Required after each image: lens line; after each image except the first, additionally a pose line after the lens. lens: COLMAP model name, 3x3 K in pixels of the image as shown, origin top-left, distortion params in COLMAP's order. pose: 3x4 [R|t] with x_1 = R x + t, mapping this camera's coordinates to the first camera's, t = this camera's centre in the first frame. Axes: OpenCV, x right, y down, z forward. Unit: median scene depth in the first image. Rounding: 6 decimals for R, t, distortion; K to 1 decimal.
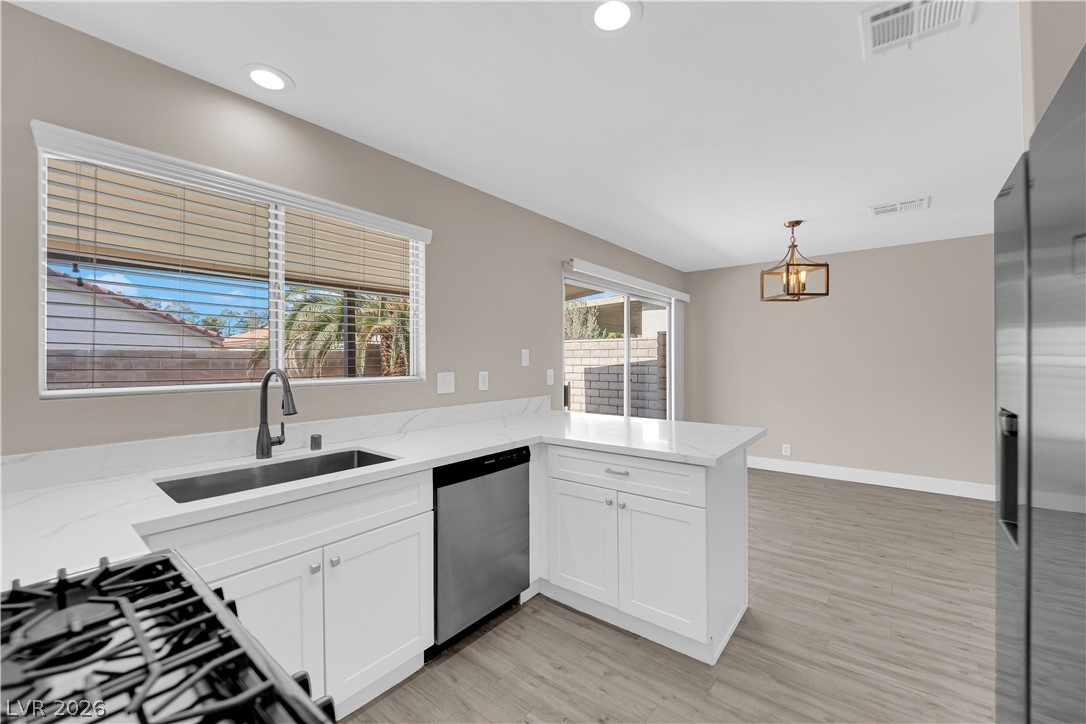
lens RADIAL K [[442.1, 0, 542.6], [0, 442.1, 360.1], [0, 0, 1]] dist [-0.009756, -0.000150]
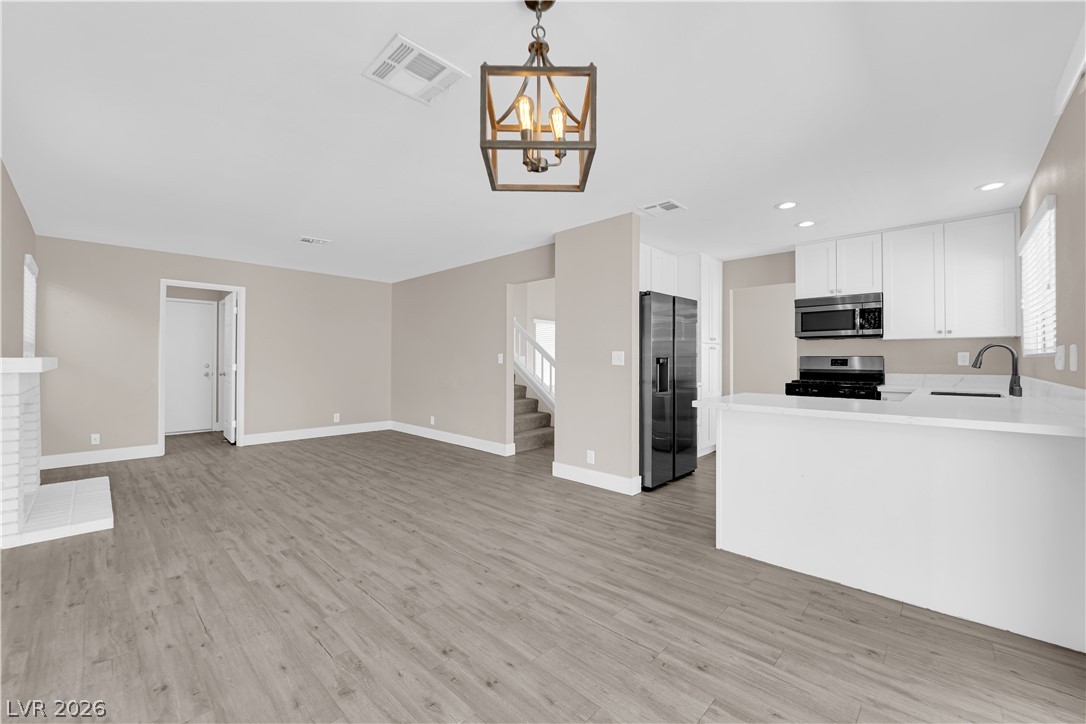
lens RADIAL K [[442.1, 0, 542.8], [0, 442.1, 357.9], [0, 0, 1]] dist [-0.009756, -0.000150]
pose [[-0.997541, 0.001630, 0.070063, 0.780005], [0.001060, 0.999966, -0.008173, 0.062607], [-0.070074, -0.008079, -0.997509, 2.045311]]
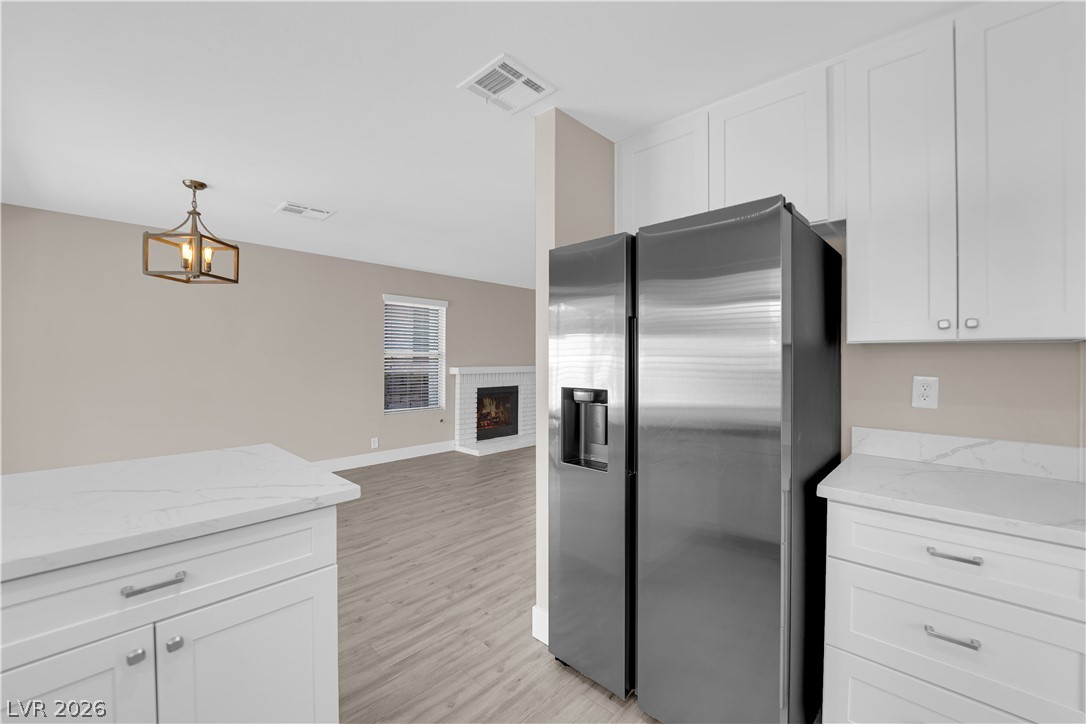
lens RADIAL K [[442.1, 0, 544.0], [0, 442.1, 359.6], [0, 0, 1]] dist [-0.009756, -0.000150]
pose [[0.089767, -0.002291, 0.995960, -0.227482], [-0.001872, 0.999995, 0.002469, 0.001229], [-0.995961, -0.002086, 0.089762, 0.436501]]
